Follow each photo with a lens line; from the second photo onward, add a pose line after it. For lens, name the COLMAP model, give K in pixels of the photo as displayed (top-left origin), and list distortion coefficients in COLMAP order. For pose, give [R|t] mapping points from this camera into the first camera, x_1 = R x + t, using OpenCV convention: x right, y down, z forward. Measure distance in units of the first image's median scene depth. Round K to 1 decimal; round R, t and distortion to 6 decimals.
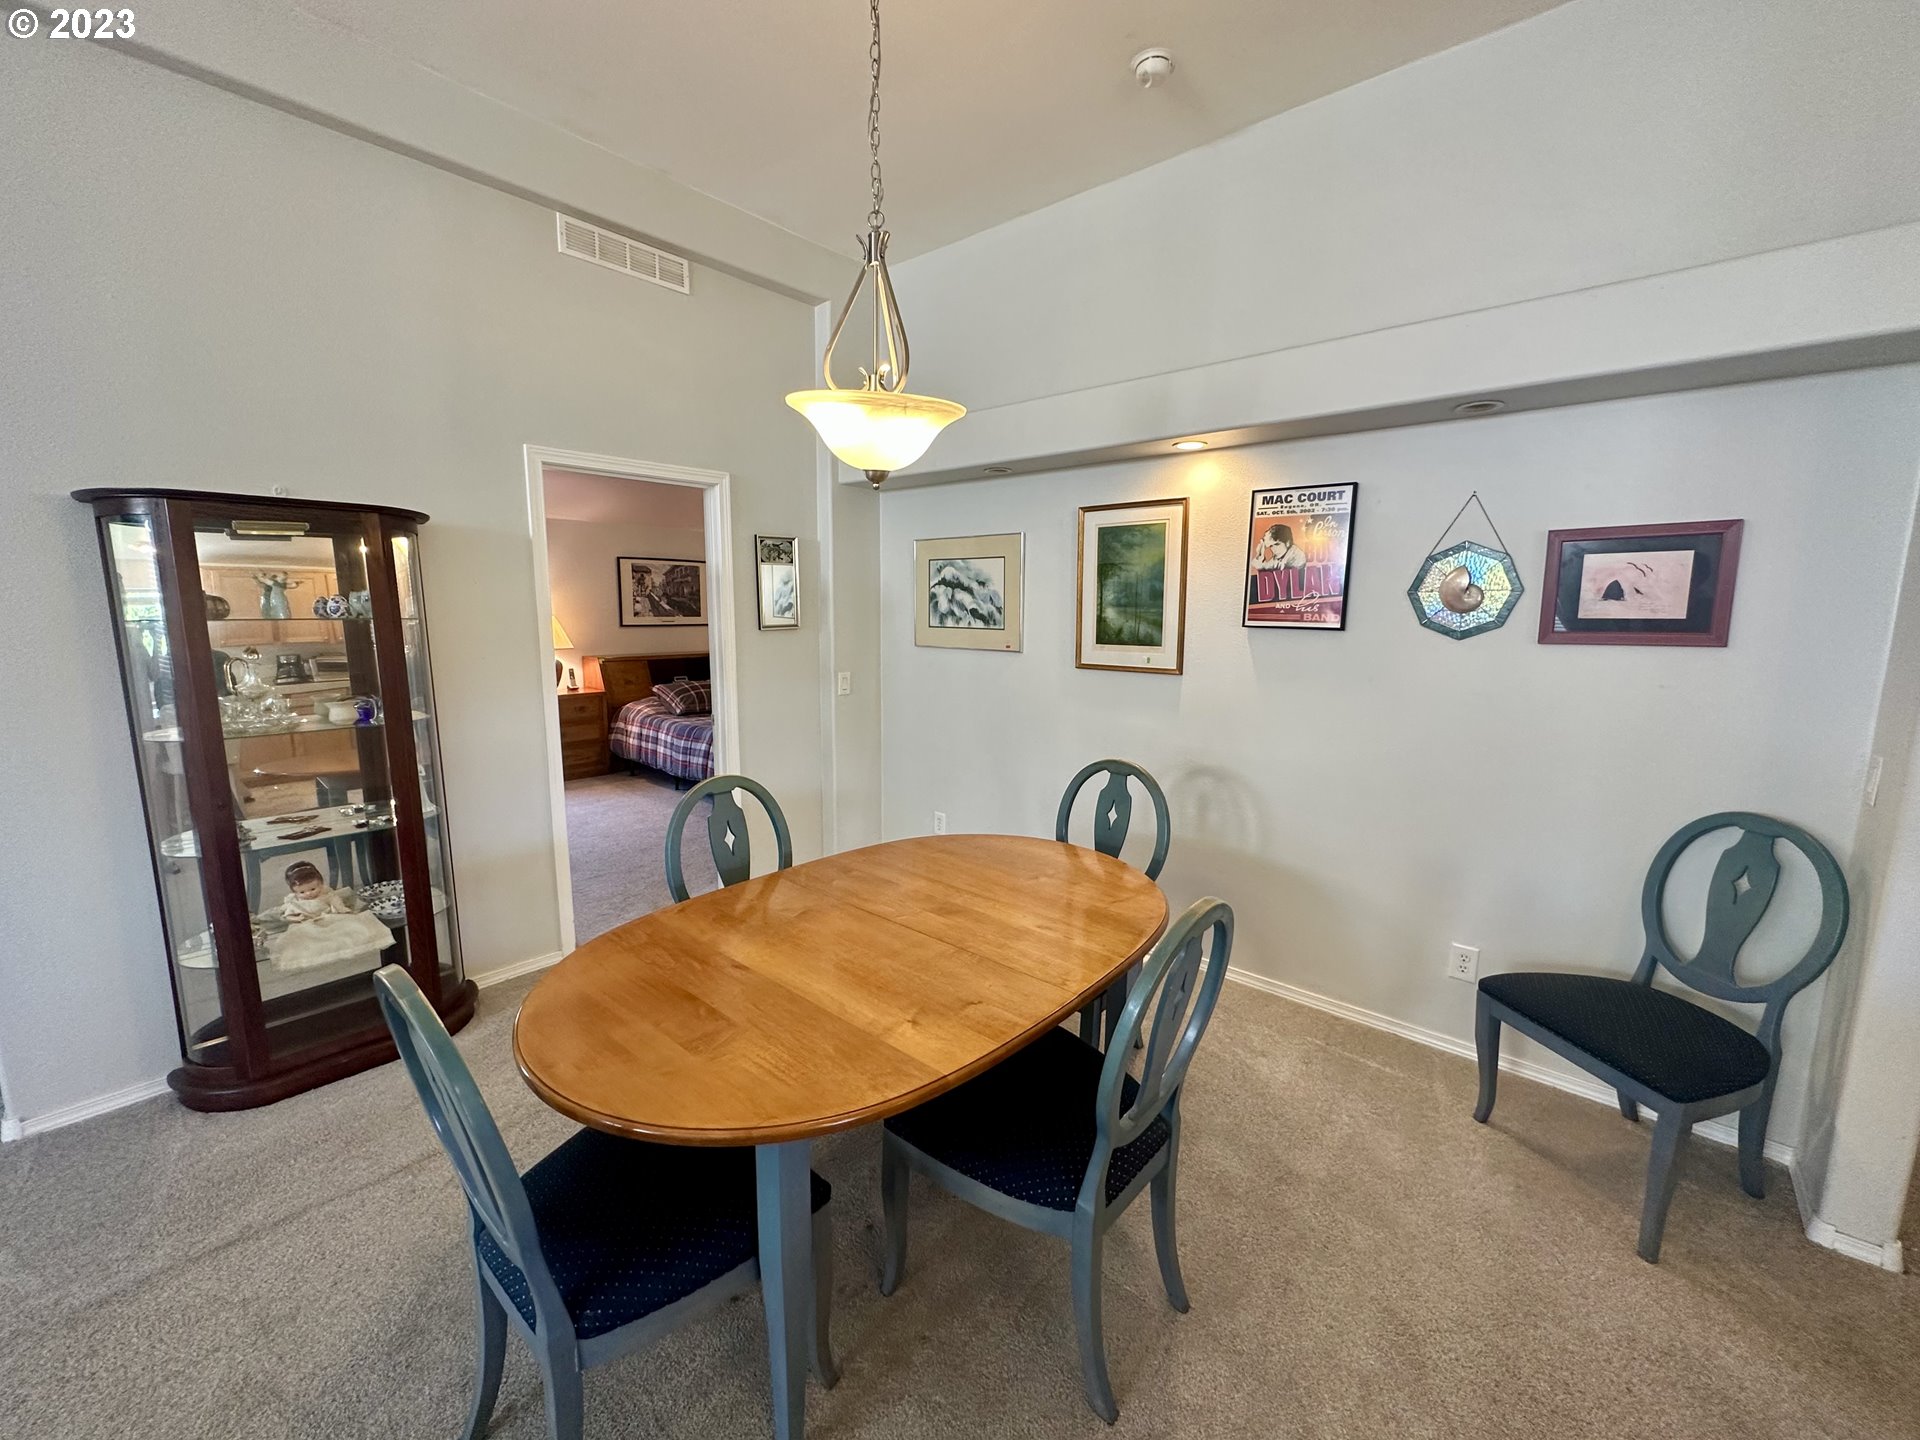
lens RADIAL K [[768.4, 0, 961.7], [0, 768.4, 717.1], [0, 0, 1]] dist [0.001813, 0.000288]
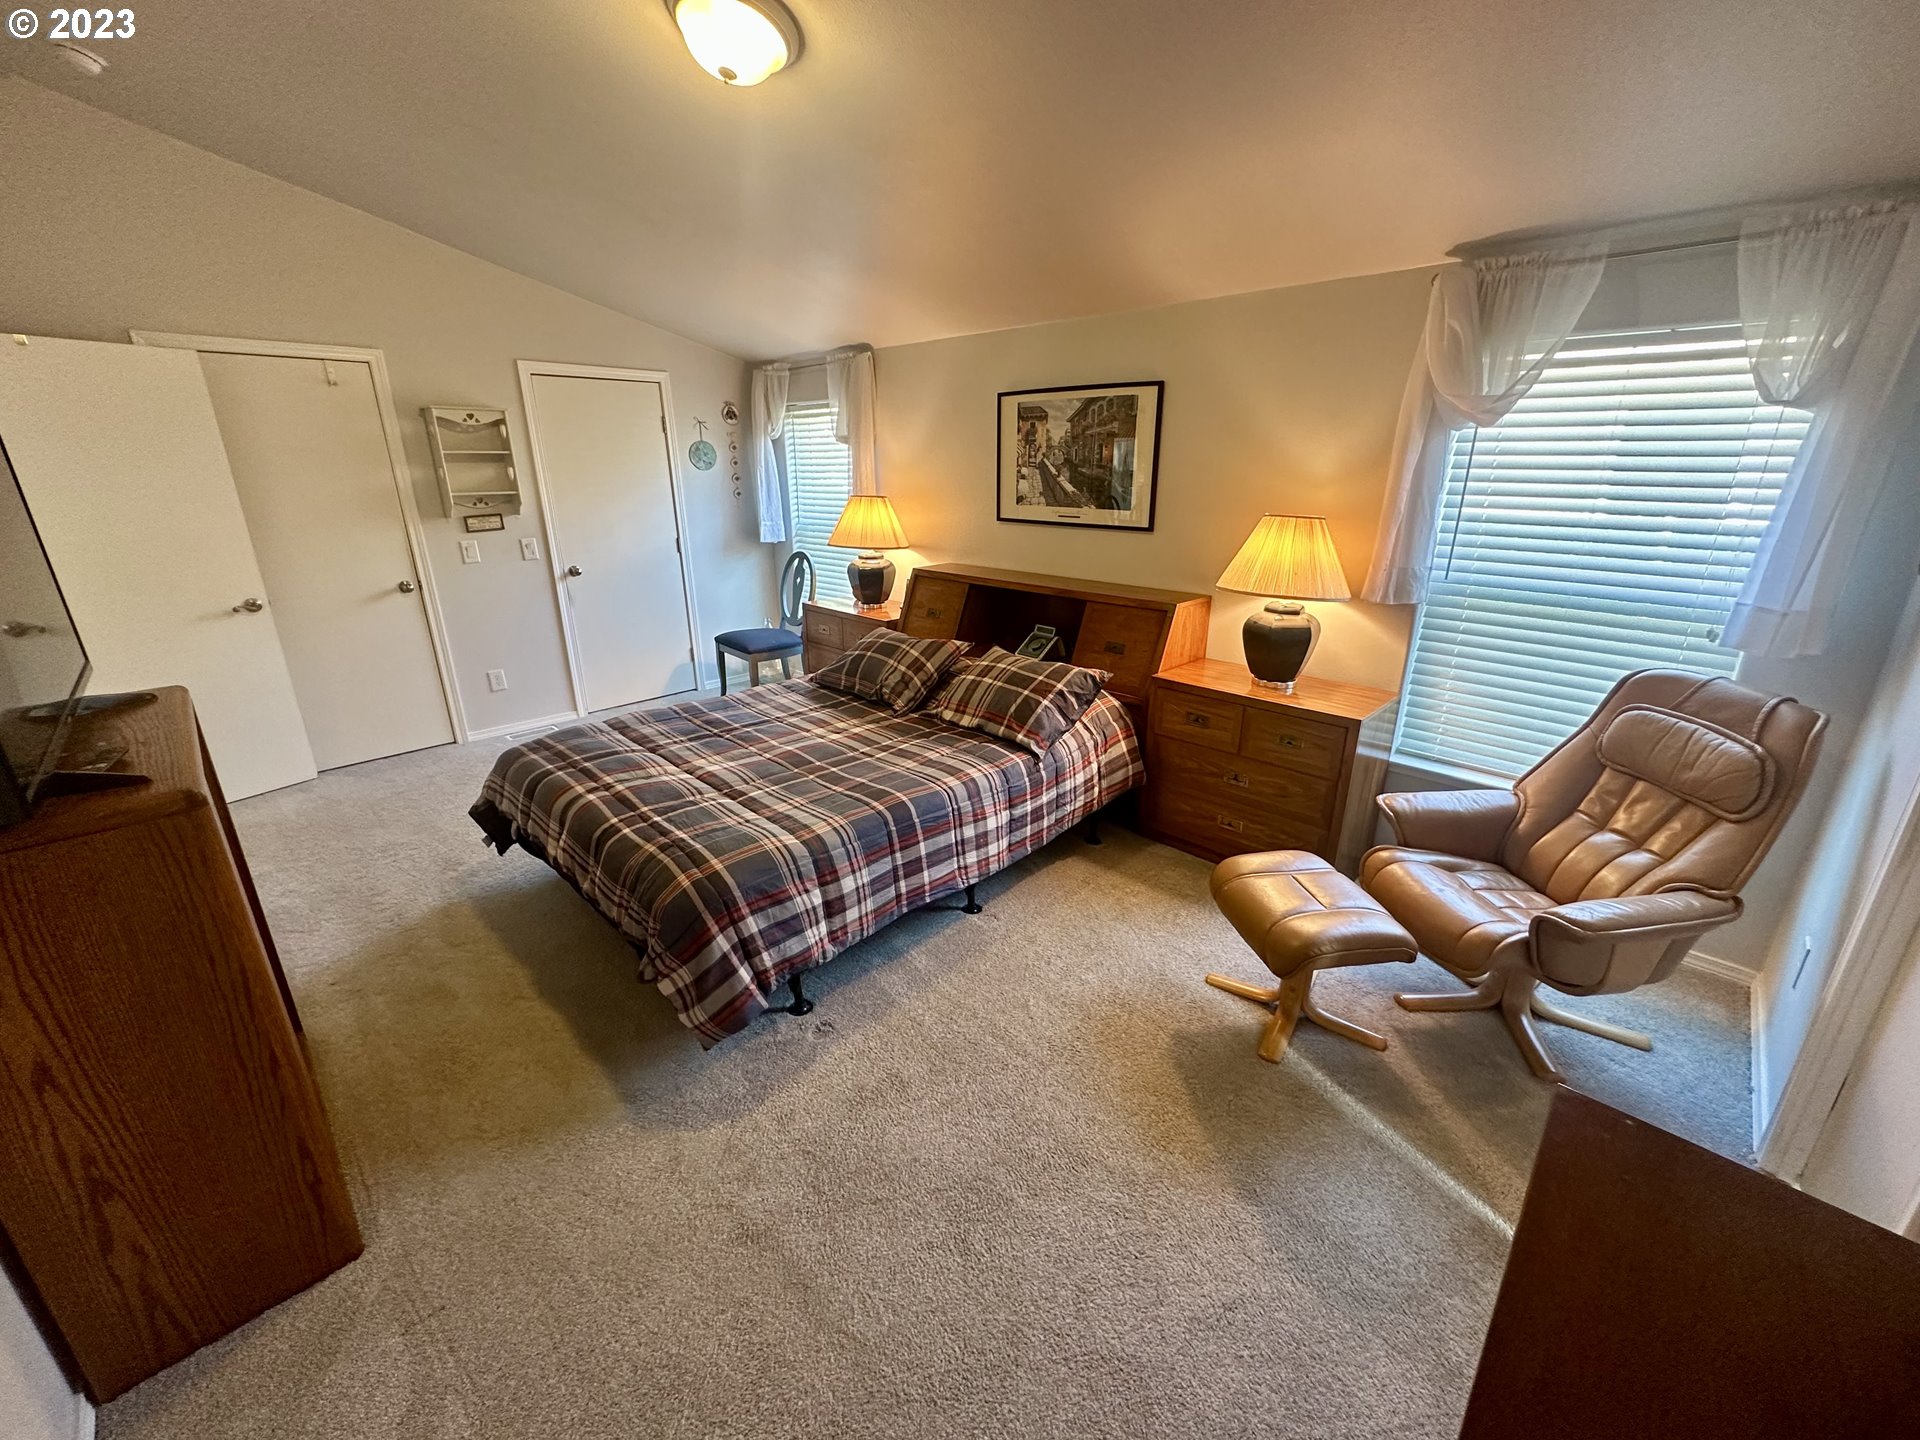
lens RADIAL K [[768.4, 0, 961.7], [0, 768.4, 717.1], [0, 0, 1]] dist [0.001813, 0.000288]
pose [[-0.051570, 0.310433, -0.949195, 0.172911], [-0.144597, 0.938124, 0.314668, -0.171042], [0.988146, 0.153478, -0.003491, 1.086152]]
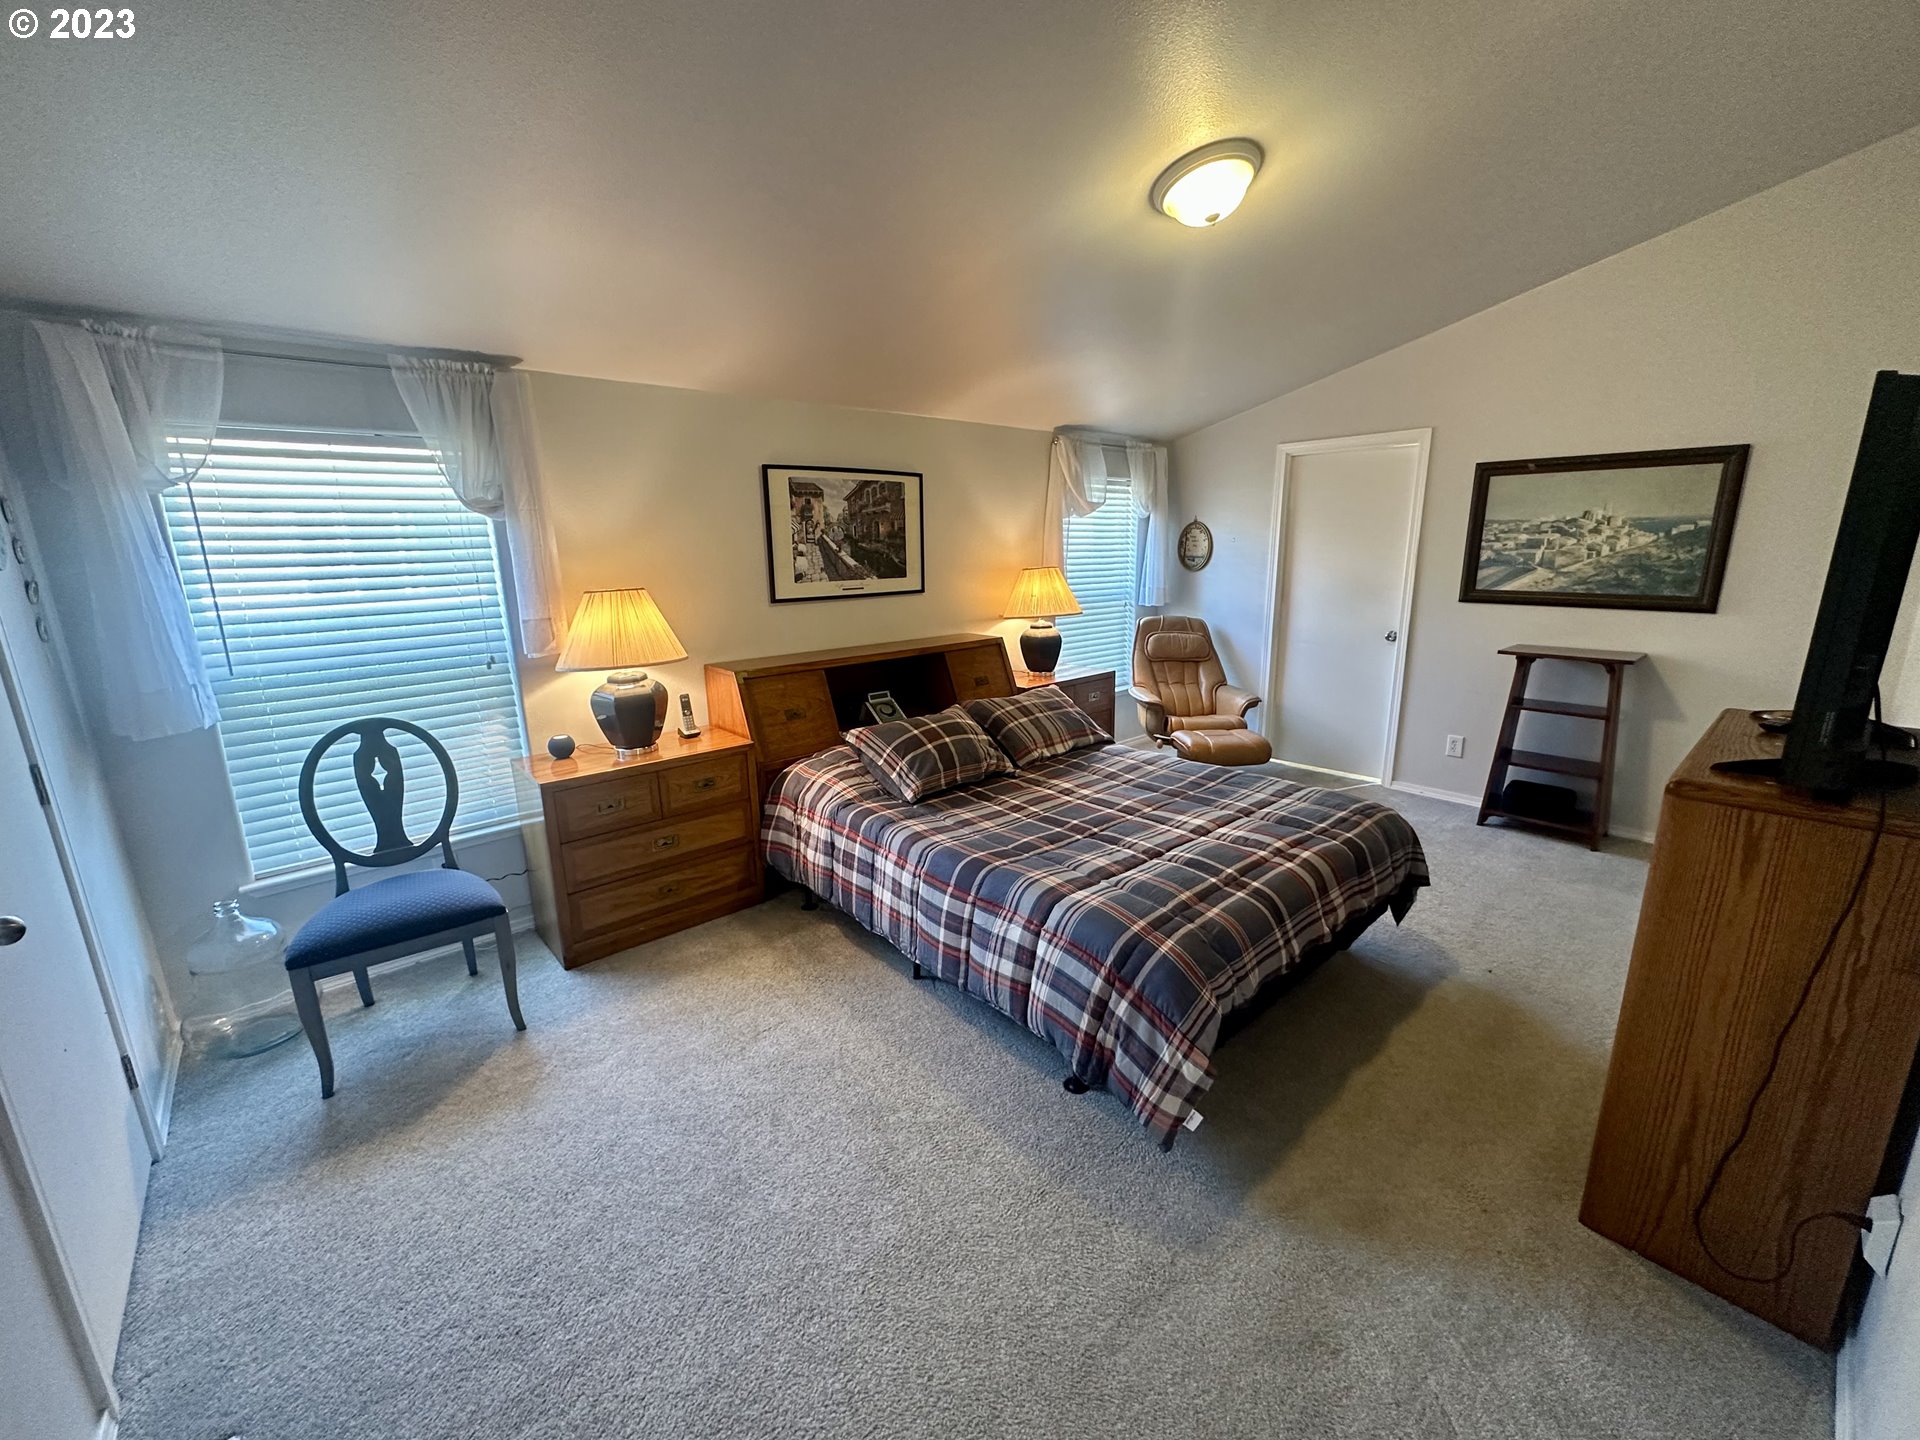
lens RADIAL K [[768.4, 0, 961.7], [0, 768.4, 717.1], [0, 0, 1]] dist [0.001813, 0.000288]
pose [[0.991419, 0.000208, -0.130719, -0.270645], [0.009825, 0.997051, 0.076110, -0.085949], [0.130349, -0.076741, 0.988494, 0.541414]]
